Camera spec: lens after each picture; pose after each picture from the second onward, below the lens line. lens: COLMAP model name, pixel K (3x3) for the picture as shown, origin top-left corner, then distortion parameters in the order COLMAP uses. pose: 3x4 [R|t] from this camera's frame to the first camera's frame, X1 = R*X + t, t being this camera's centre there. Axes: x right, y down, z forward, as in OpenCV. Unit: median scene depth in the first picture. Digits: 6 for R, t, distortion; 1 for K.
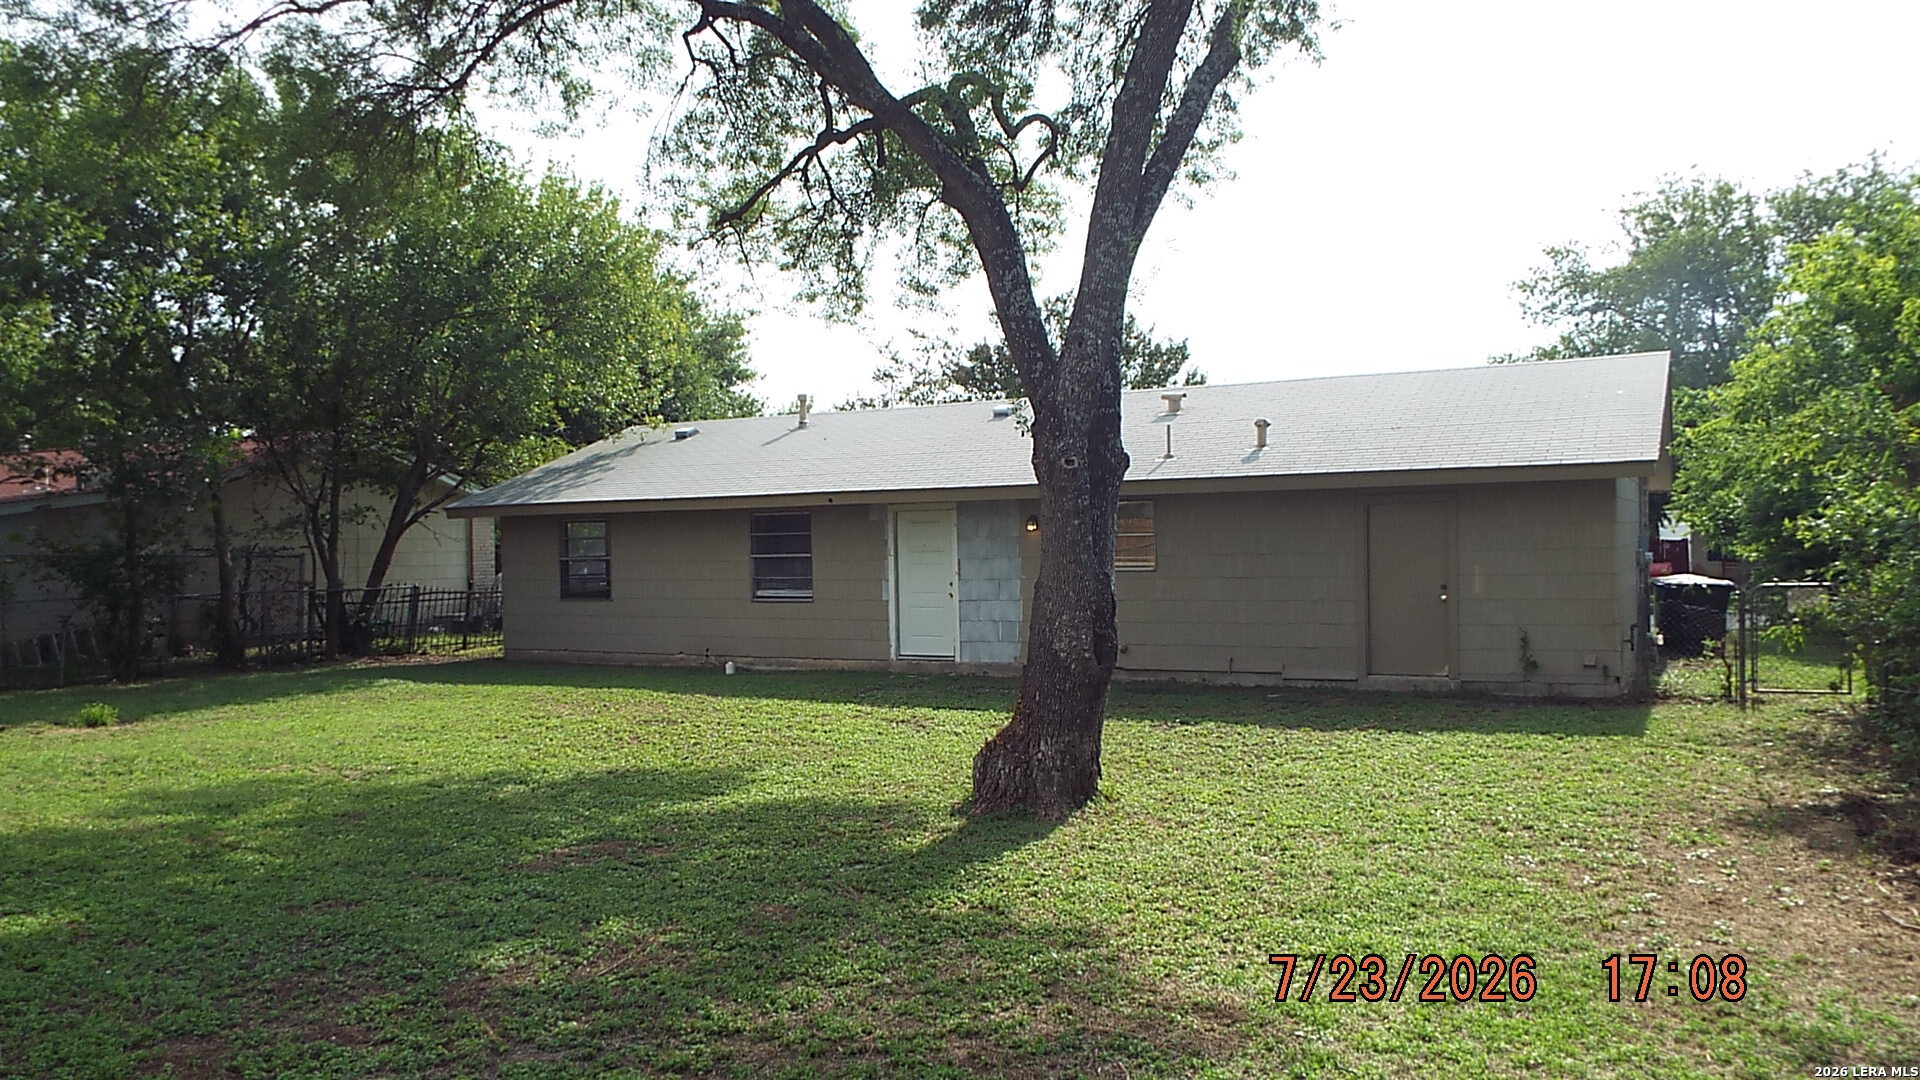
lens RADIAL K [[1340.2, 0, 960.0], [0, 1340.2, 540.0], [0, 0, 1]] dist [-0.034906, -0.002466]
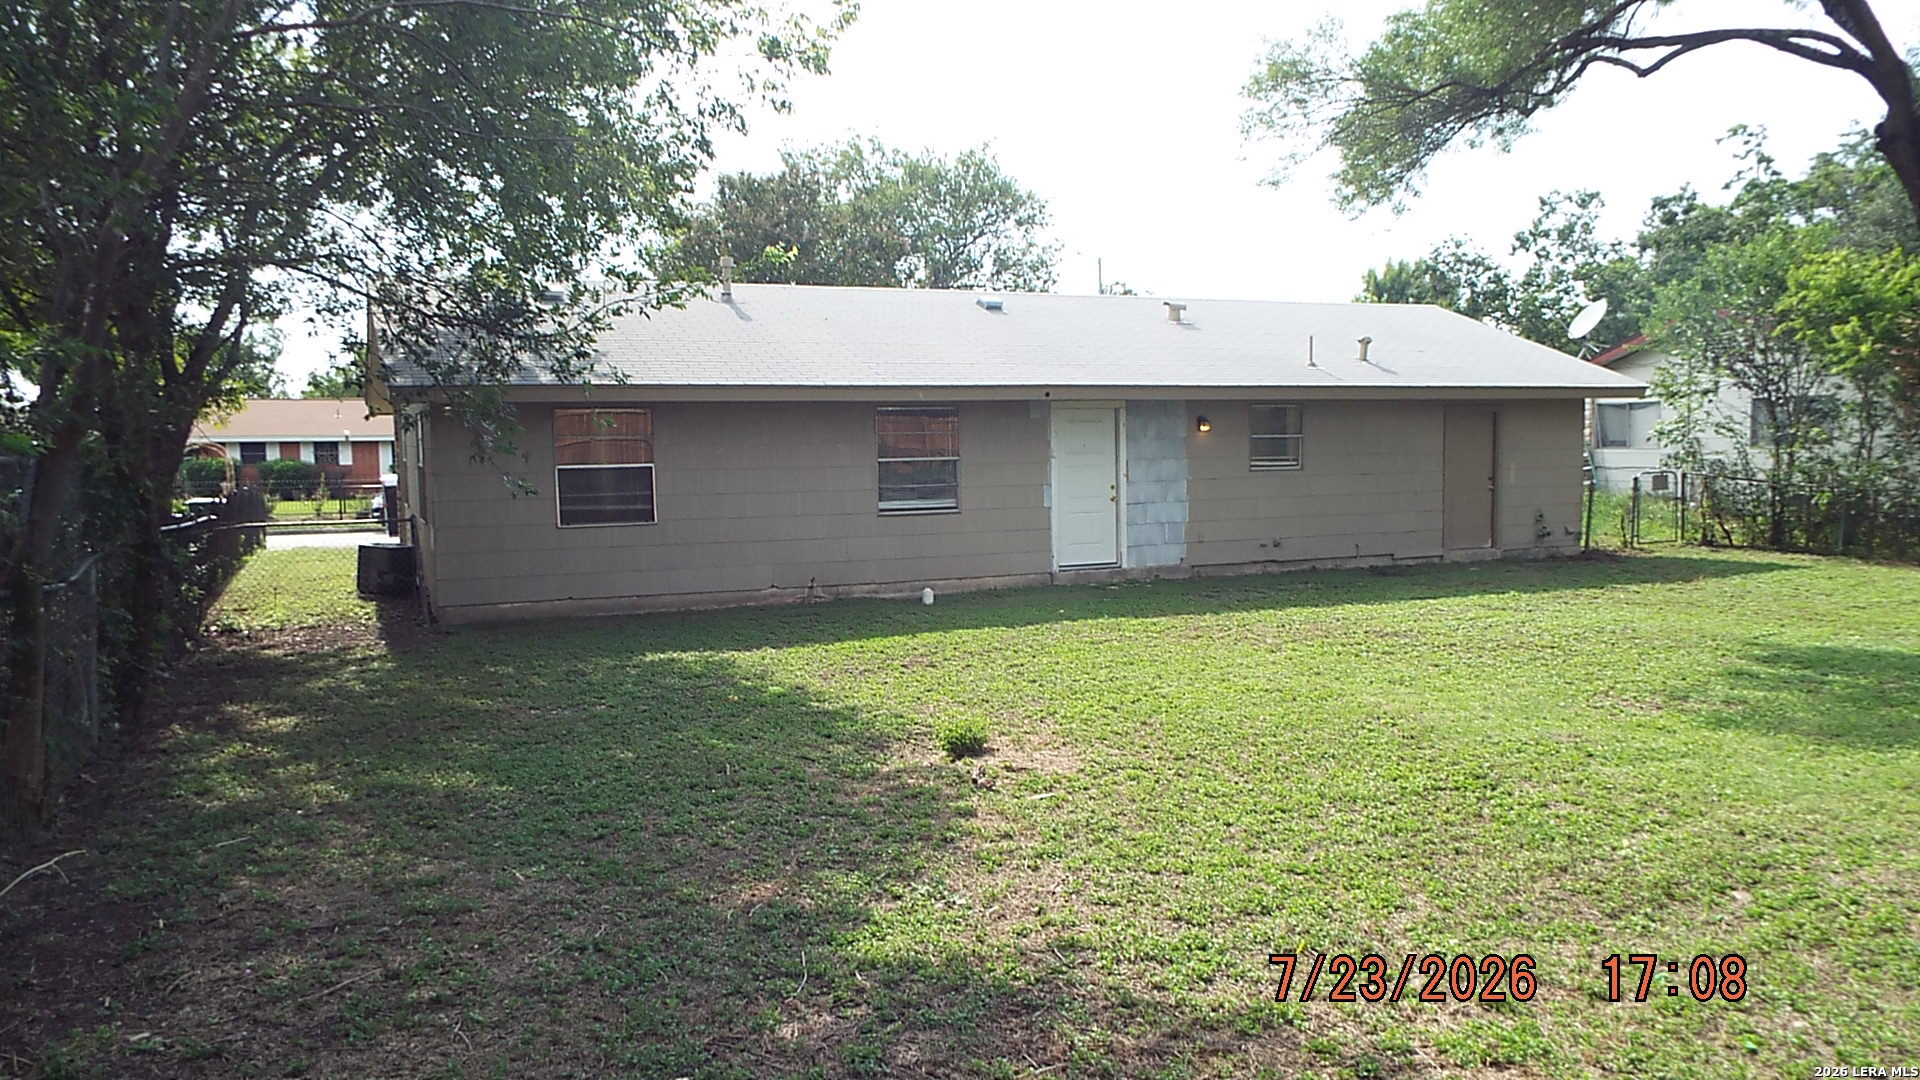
lens RADIAL K [[1340.2, 0, 960.0], [0, 1340.2, 540.0], [0, 0, 1]] dist [-0.034906, -0.002466]
pose [[0.647954, -0.052615, 0.759860, -0.812358], [-0.001187, 0.997540, 0.070085, 0.003981], [-0.761679, -0.046314, 0.646297, 0.474286]]
